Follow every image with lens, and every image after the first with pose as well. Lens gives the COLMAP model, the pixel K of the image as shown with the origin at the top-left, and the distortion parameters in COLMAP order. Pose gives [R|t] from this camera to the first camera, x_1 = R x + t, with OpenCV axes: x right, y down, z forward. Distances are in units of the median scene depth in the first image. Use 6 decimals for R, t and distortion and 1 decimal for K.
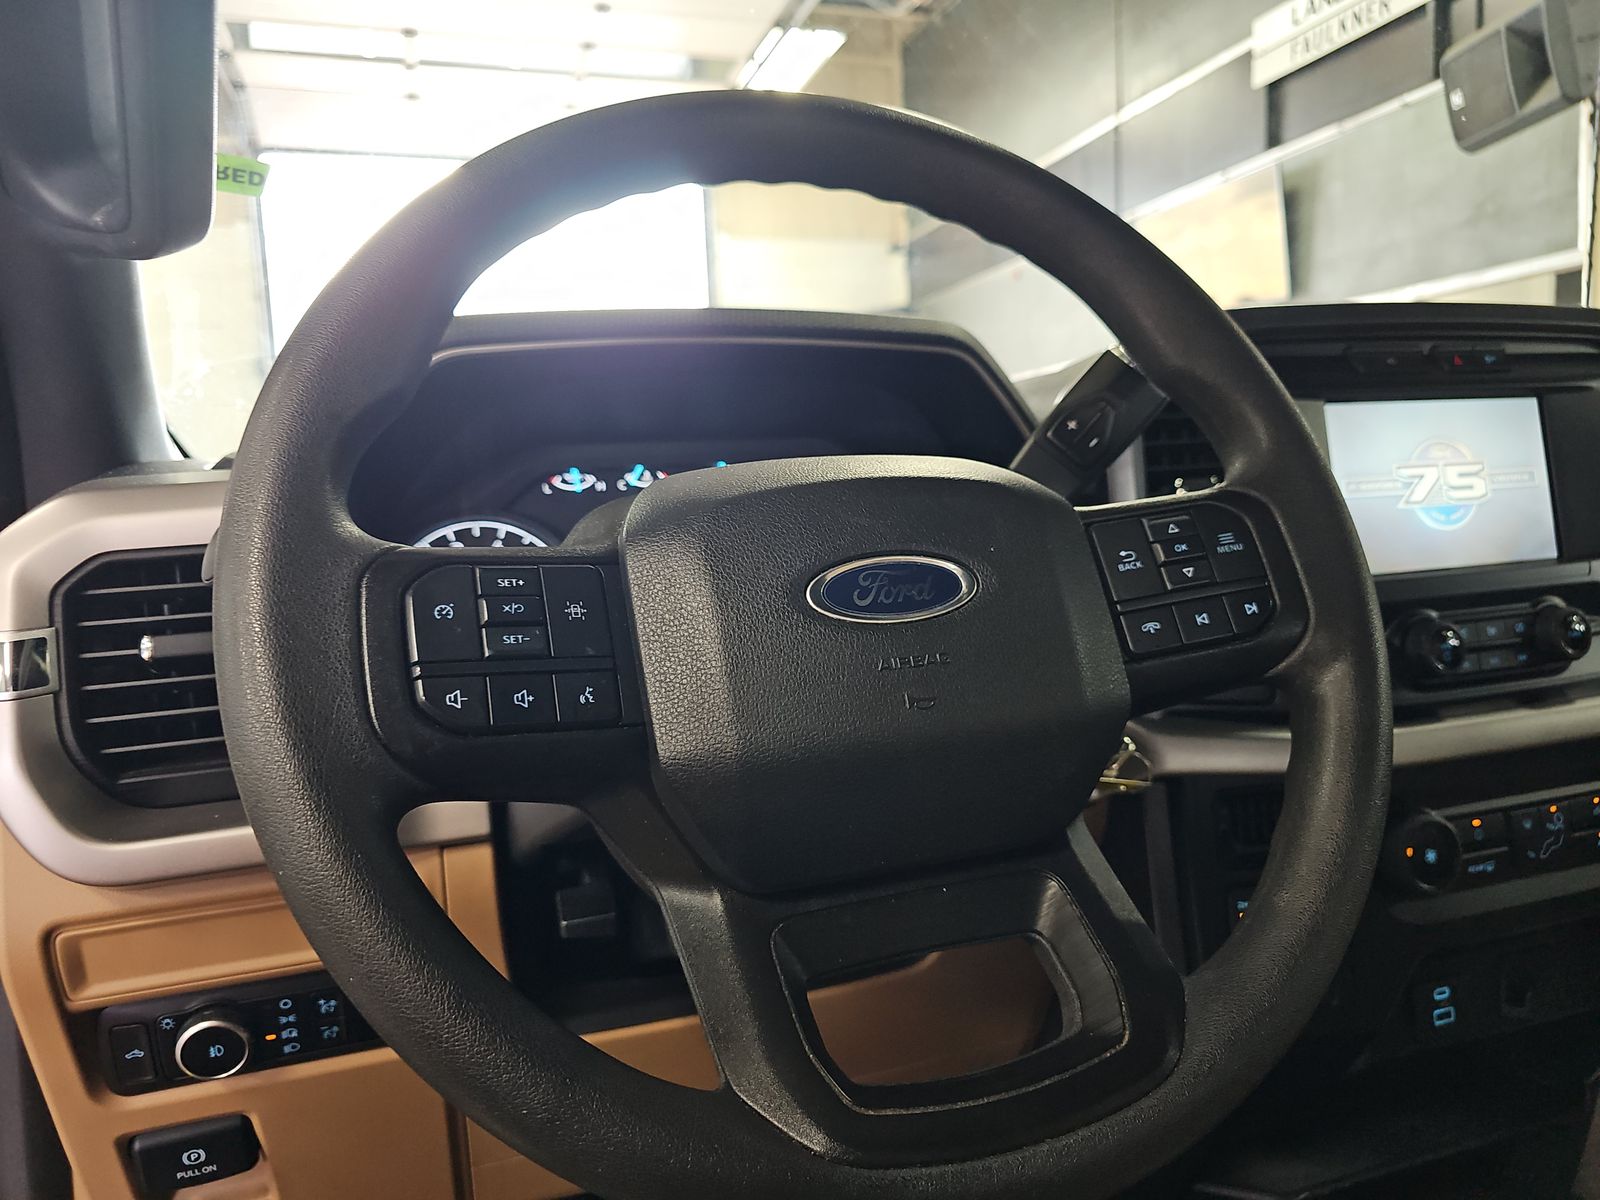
lens RADIAL K [[1070.8, 0, 802.3], [0, 1070.8, 606.6], [0, 0, 1]] dist [0.045040, -0.042689]
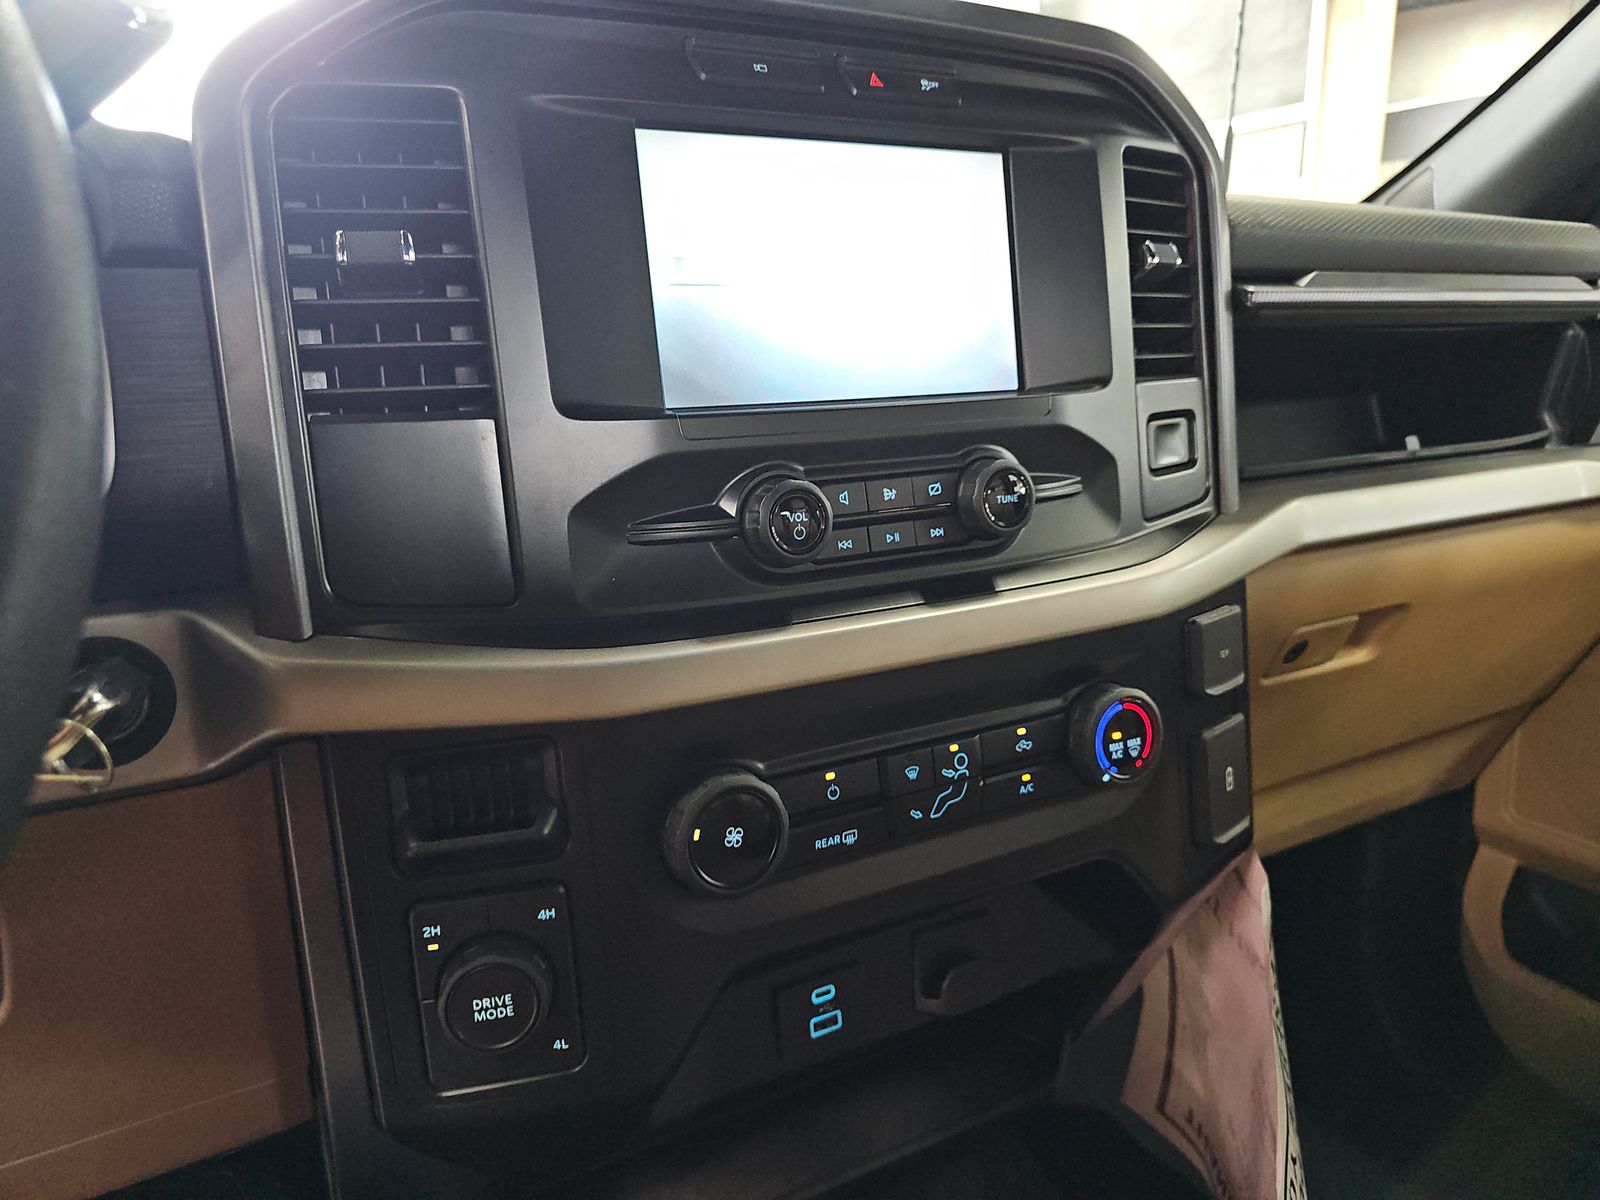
lens RADIAL K [[1070.8, 0, 801.9], [0, 1070.8, 597.1], [0, 0, 1]] dist [0.045040, -0.042689]
pose [[0.983182, -0.008828, 0.182413, 0.448602], [-0.014527, 0.991886, 0.126301, 0.002413], [-0.182048, -0.126827, 0.975076, 0.334626]]
